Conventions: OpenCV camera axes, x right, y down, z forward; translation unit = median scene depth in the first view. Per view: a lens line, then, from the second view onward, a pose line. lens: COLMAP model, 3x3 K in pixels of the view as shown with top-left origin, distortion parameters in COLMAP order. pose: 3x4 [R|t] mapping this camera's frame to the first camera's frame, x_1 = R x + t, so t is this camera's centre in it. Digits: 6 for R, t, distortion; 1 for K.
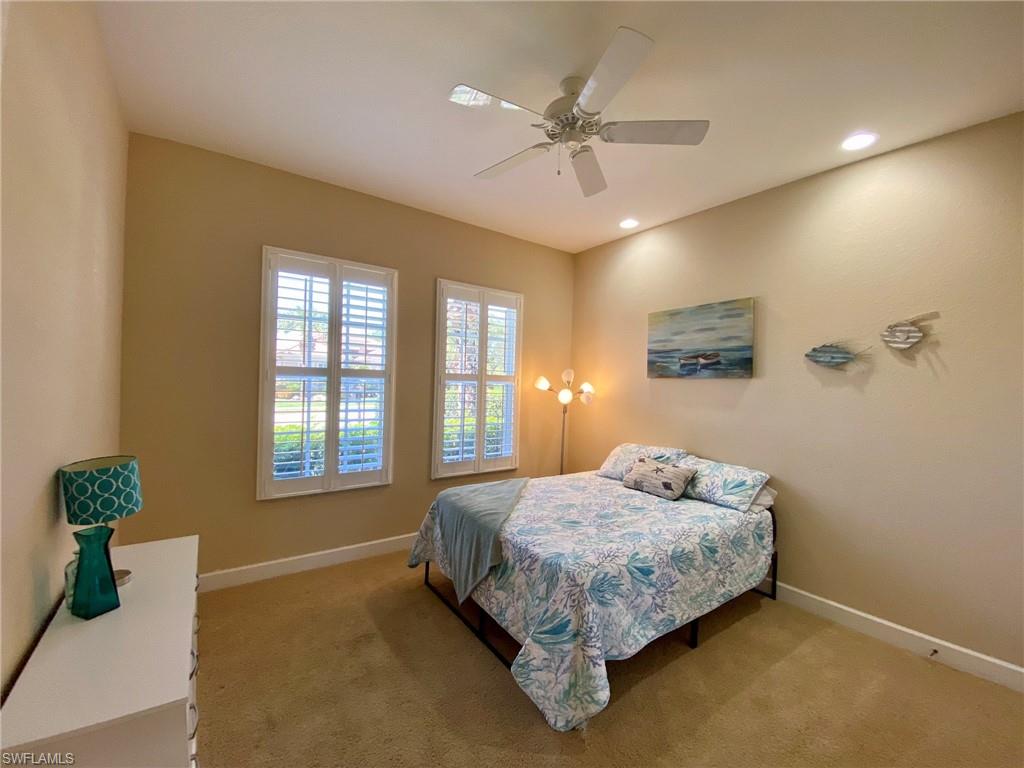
lens RADIAL K [[415.4, 0, 512.0], [0, 415.4, 384.0], [0, 0, 1]] dist [0.030690, -0.028227]
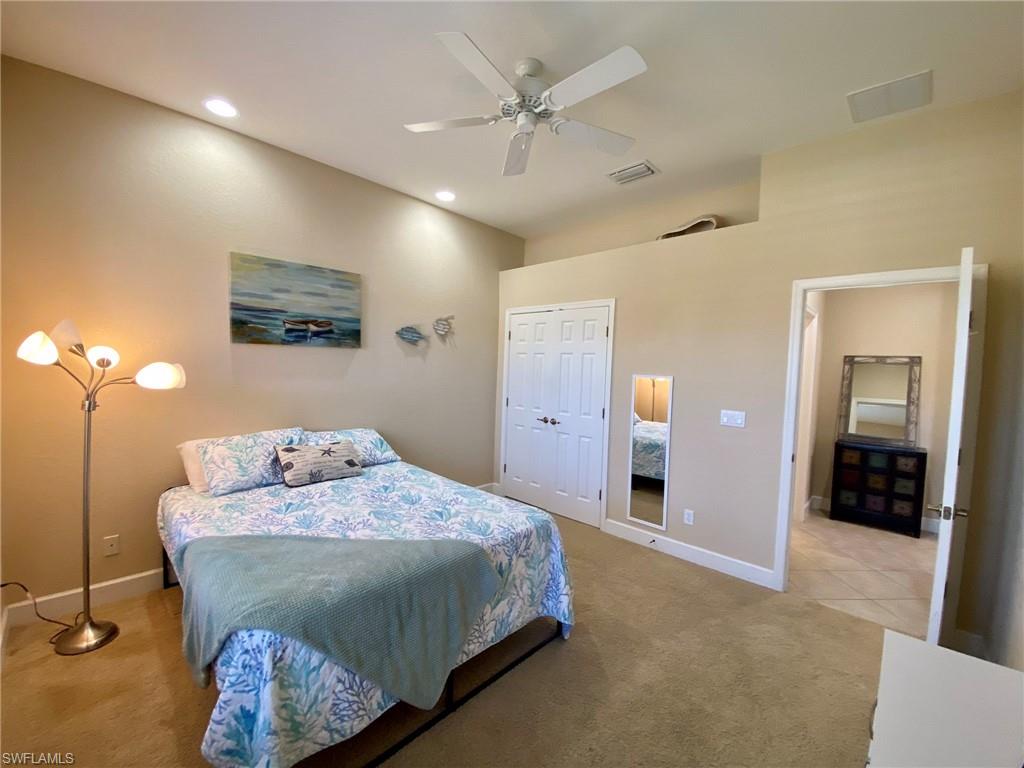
lens RADIAL K [[415.4, 0, 512.0], [0, 415.4, 384.0], [0, 0, 1]] dist [0.030690, -0.028227]
pose [[-0.212285, -0.082618, 0.973709, -0.585016], [-0.032506, 0.996465, 0.077462, -0.018274], [-0.976667, -0.015207, -0.214220, 0.817072]]
